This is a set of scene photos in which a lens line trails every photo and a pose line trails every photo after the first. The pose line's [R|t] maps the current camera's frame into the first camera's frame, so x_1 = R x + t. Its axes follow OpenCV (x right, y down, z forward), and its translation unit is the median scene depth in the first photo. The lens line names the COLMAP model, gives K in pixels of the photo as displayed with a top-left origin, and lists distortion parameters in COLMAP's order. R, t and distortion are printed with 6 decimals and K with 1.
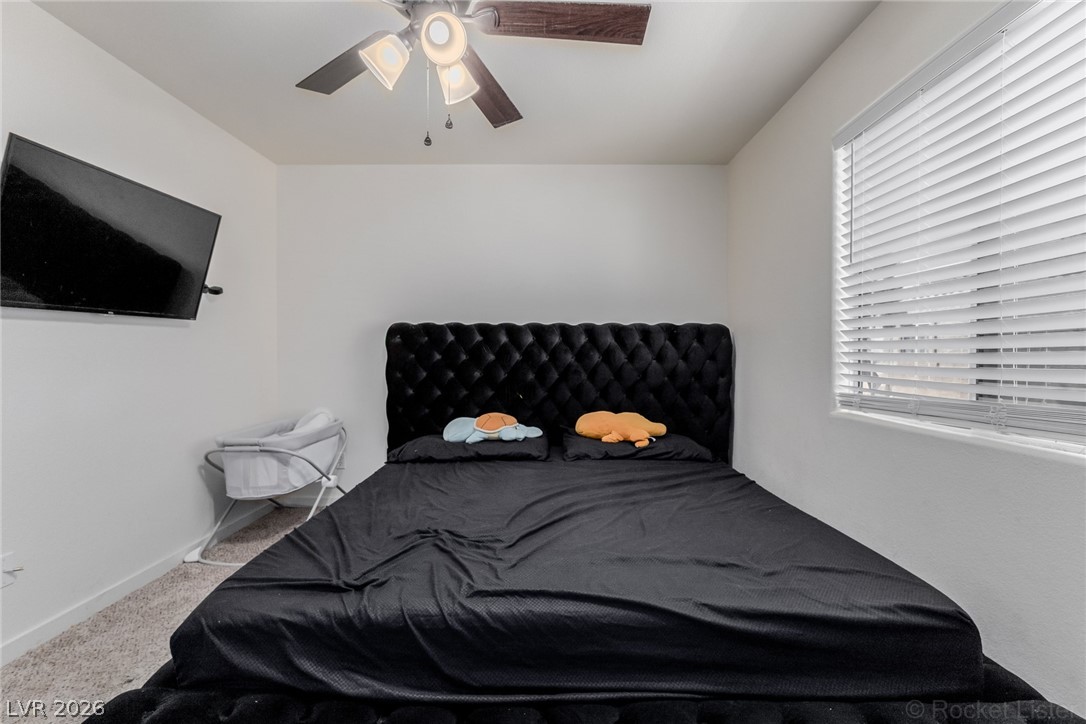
lens RADIAL K [[468.3, 0, 551.6], [0, 468.3, 360.2], [0, 0, 1]] dist [0.010951, -0.004476]
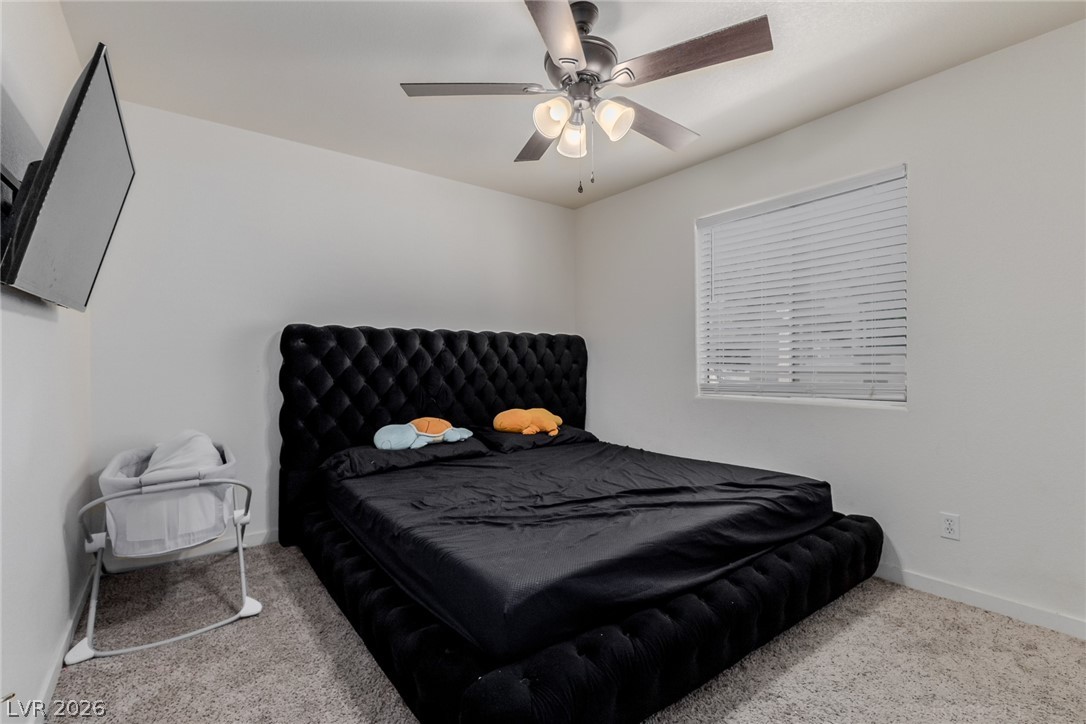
lens RADIAL K [[468.3, 0, 552.5], [0, 468.3, 361.9], [0, 0, 1]] dist [0.010951, -0.004476]
pose [[0.802425, -0.006783, 0.596714, -0.533636], [0.011031, 0.999933, -0.003468, -0.001354], [-0.596651, 0.009365, 0.802446, 0.023415]]
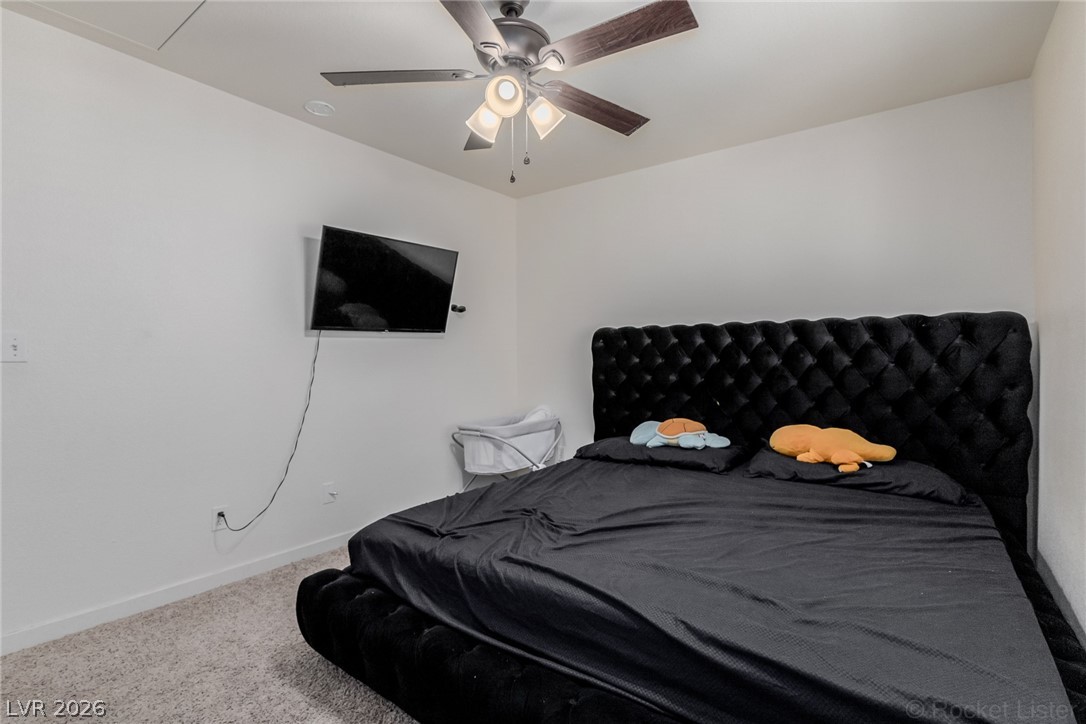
lens RADIAL K [[510.8, 0, 561.6], [0, 510.8, 359.9], [0, 0, 1]] dist [0.002173, 0.000719]
pose [[0.819623, -0.003293, -0.572894, 0.291377], [-0.001165, 0.999972, -0.007415, 0.000914], [0.572903, 0.006745, 0.819596, 0.006215]]
